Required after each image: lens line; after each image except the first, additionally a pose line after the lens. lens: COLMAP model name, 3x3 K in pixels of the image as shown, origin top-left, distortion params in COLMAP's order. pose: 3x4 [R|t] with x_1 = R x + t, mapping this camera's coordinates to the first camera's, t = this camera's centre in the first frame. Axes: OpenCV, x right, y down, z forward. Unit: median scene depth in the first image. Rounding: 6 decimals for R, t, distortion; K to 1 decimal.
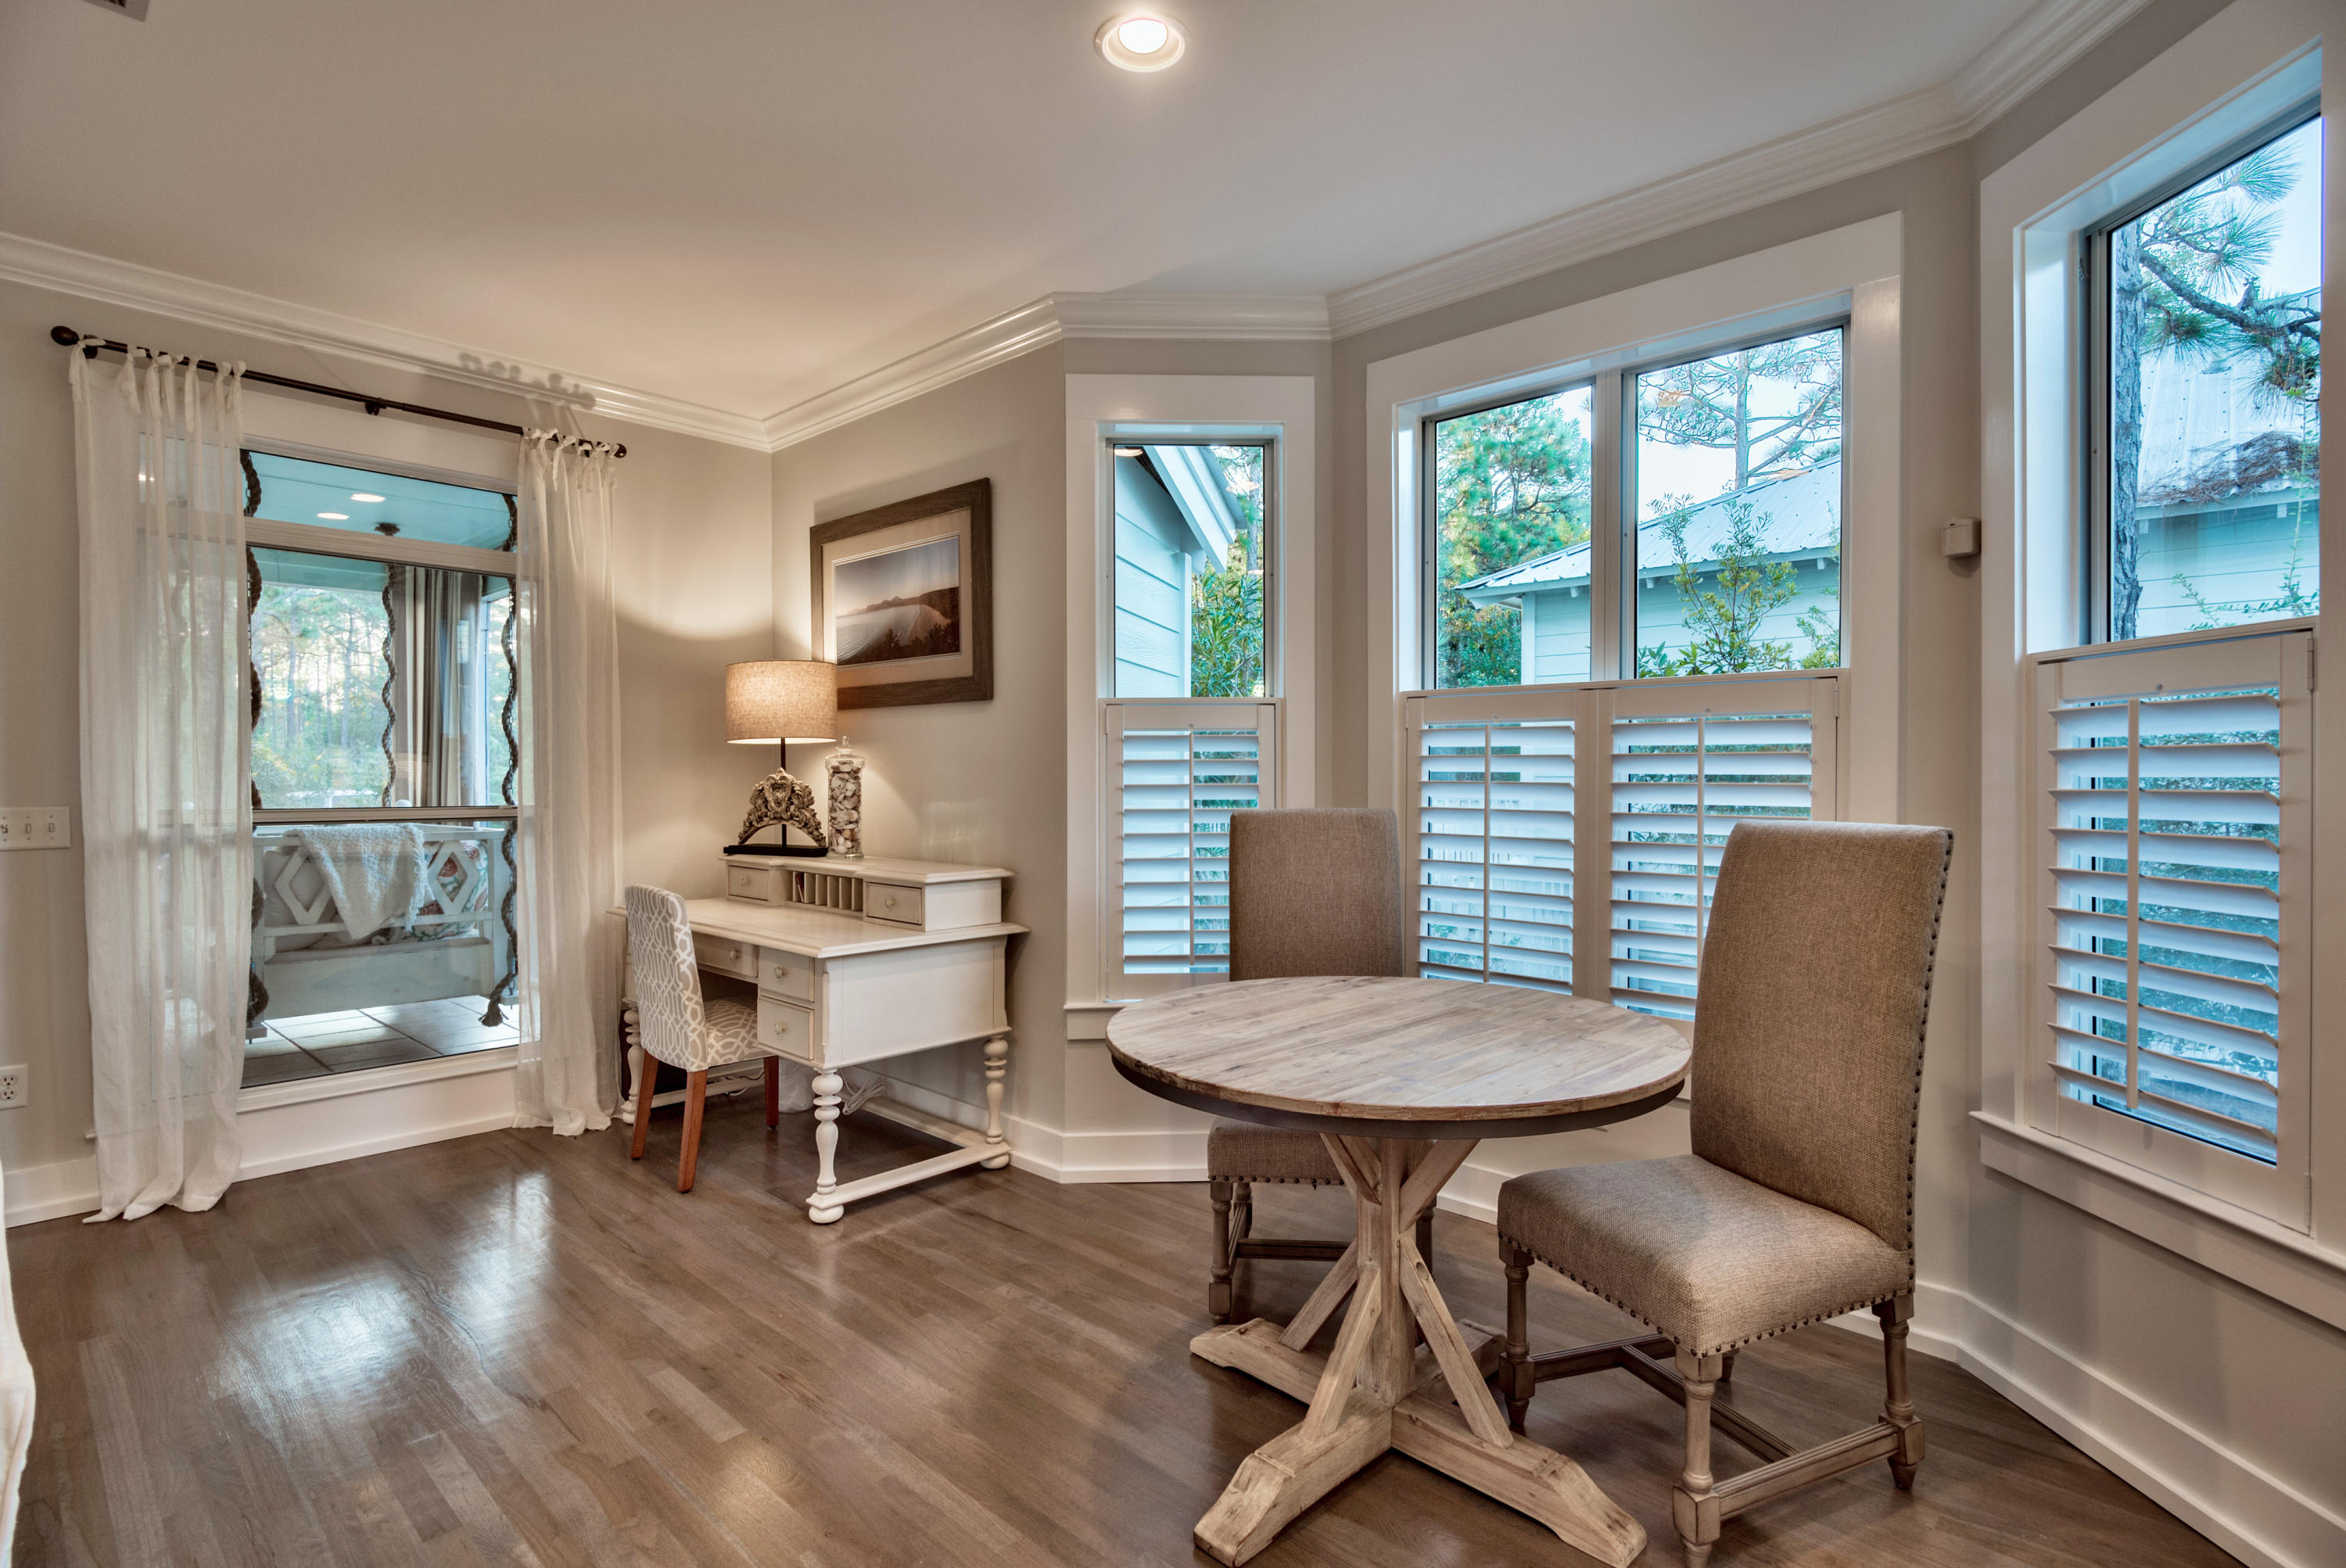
lens RADIAL K [[1150.2, 0, 1157.2], [0, 1150.2, 789.8], [0, 0, 1]] dist [-0.002423, -0.000968]
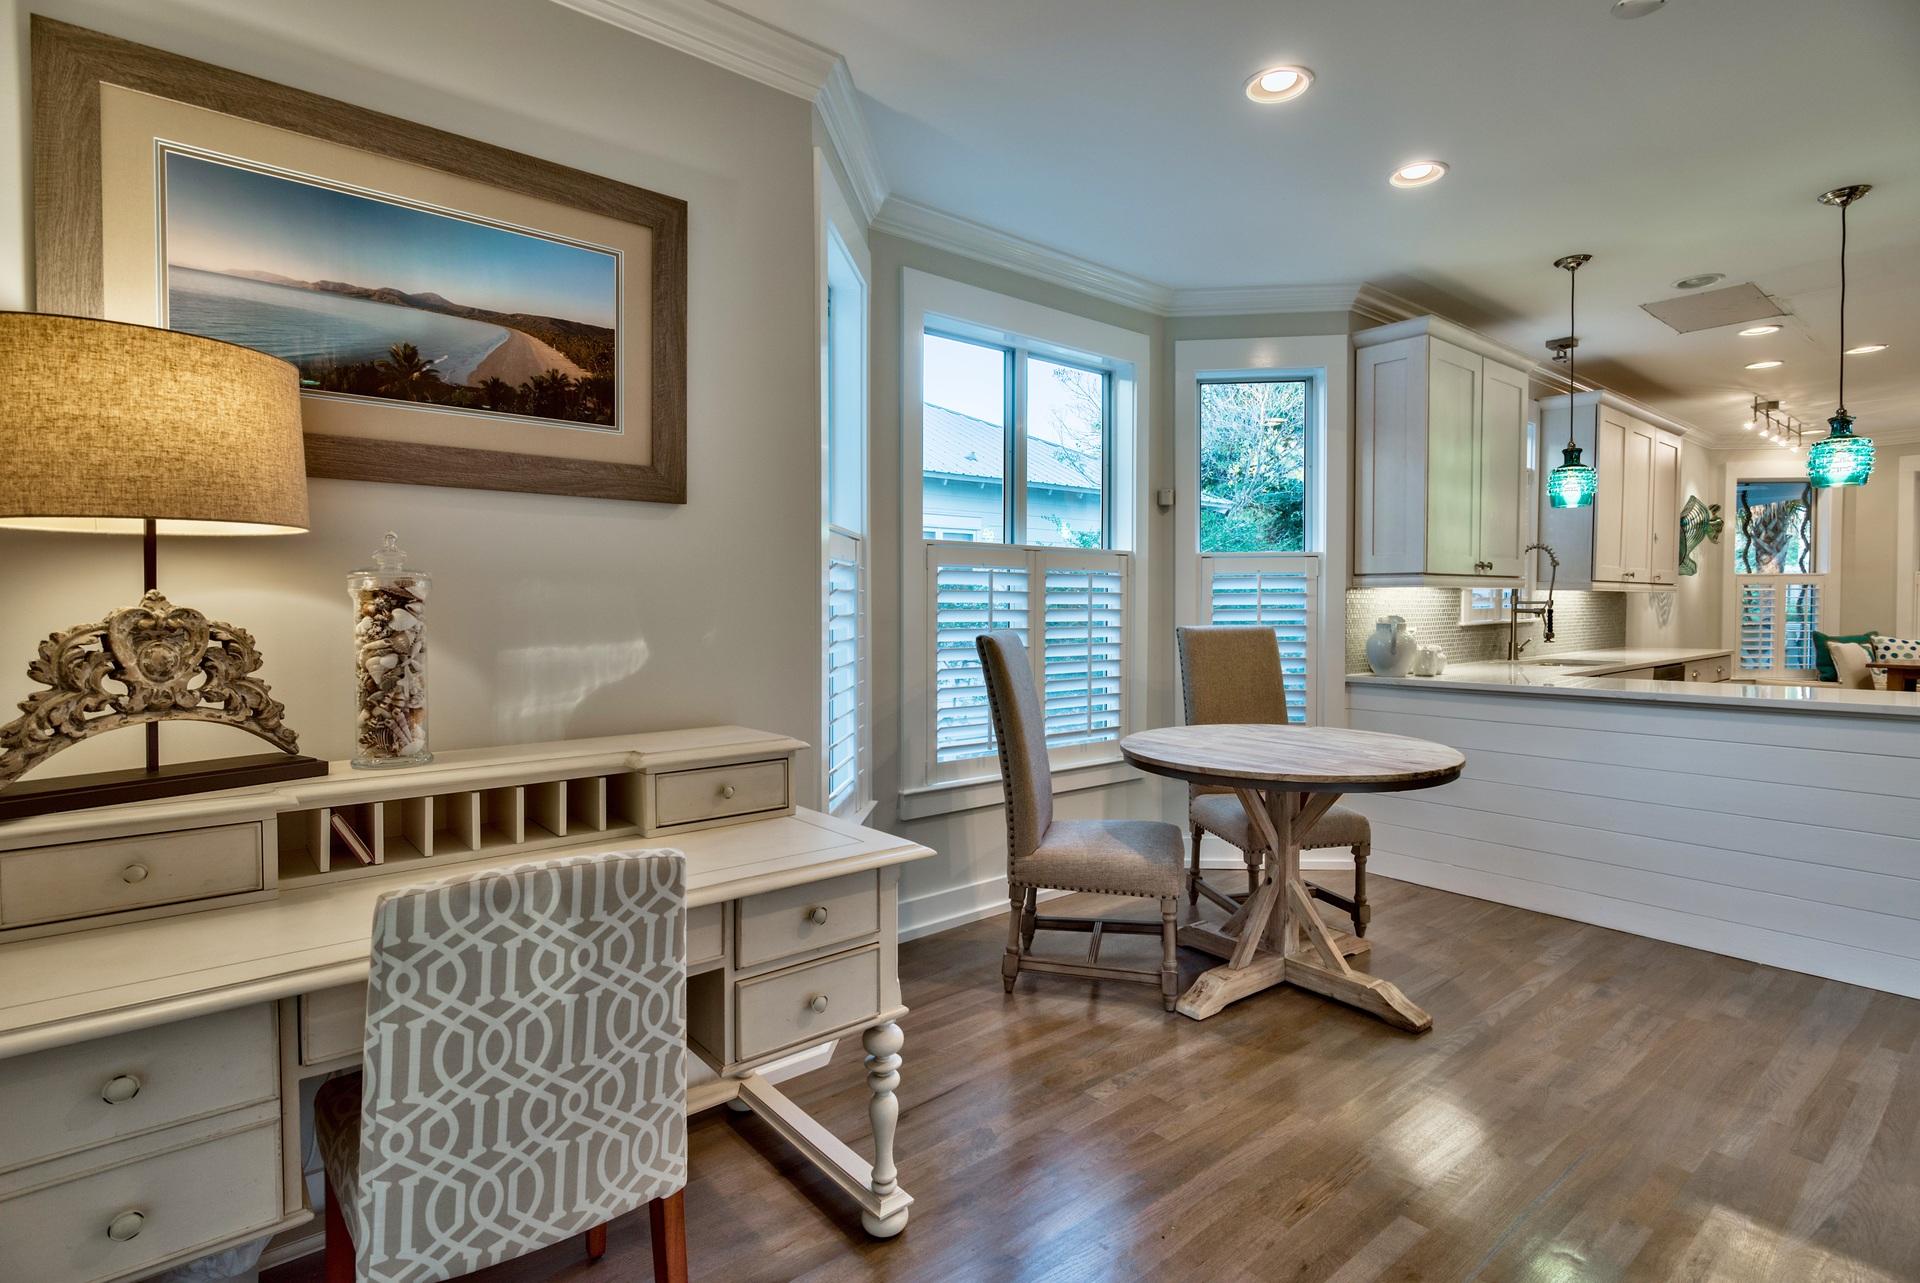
lens RADIAL K [[941.3, 0, 974.2], [0, 941.3, 631.0], [0, 0, 1]] dist [-0.002423, -0.000968]
pose [[0.115155, -0.027250, 0.992974, -0.709128], [0.015603, 0.999550, 0.025621, -0.008521], [-0.993225, 0.012543, 0.115528, 0.726908]]
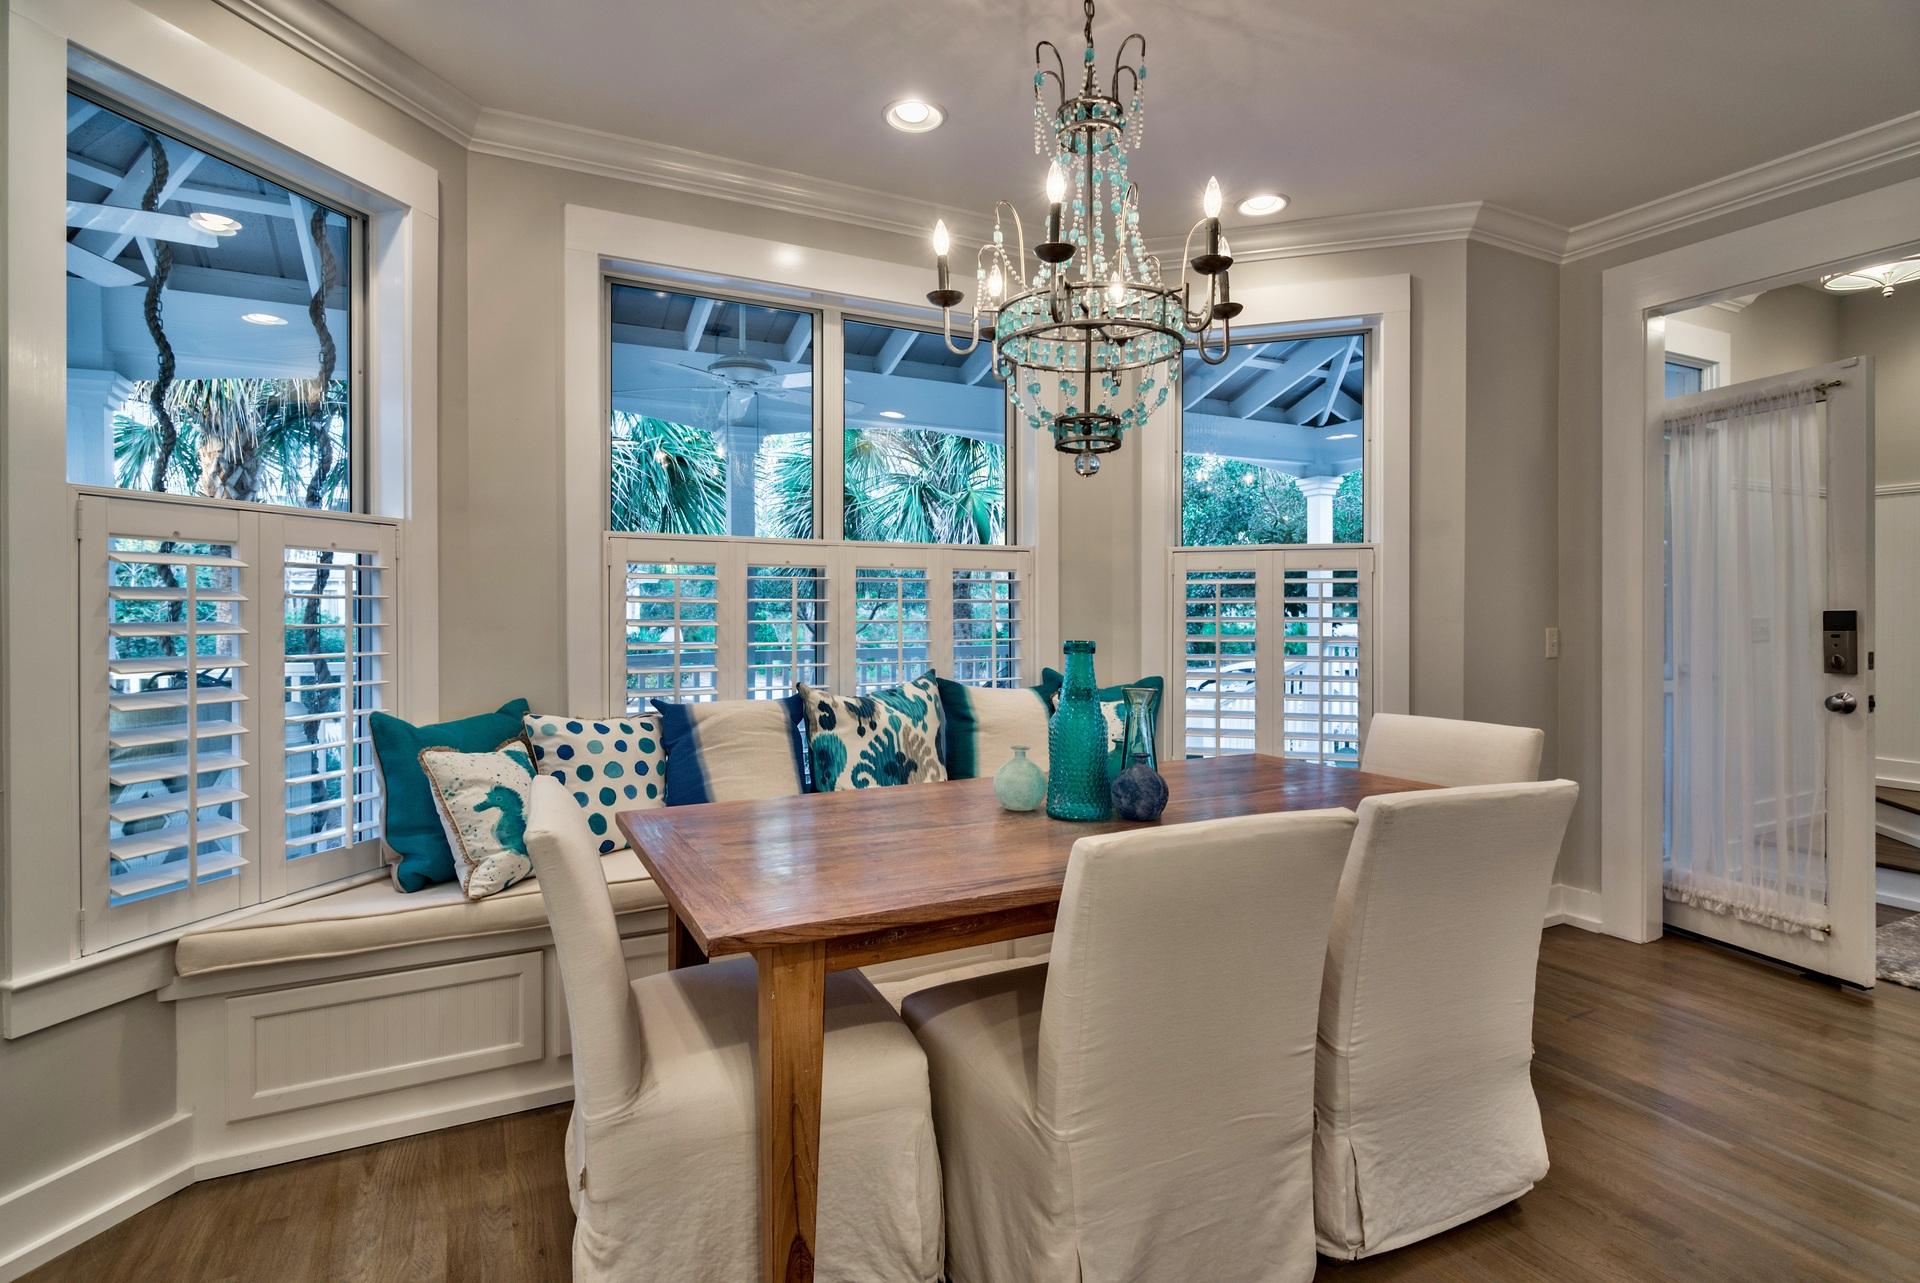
lens RADIAL K [[941.3, 0, 966.9], [0, 941.3, 631.7], [0, 0, 1]] dist [-0.002423, -0.000968]
pose [[-0.946880, -0.003511, 0.321568, 1.062466], [0.005133, 0.999648, 0.026029, 0.009092], [-0.321546, 0.026297, -0.946529, -0.468138]]
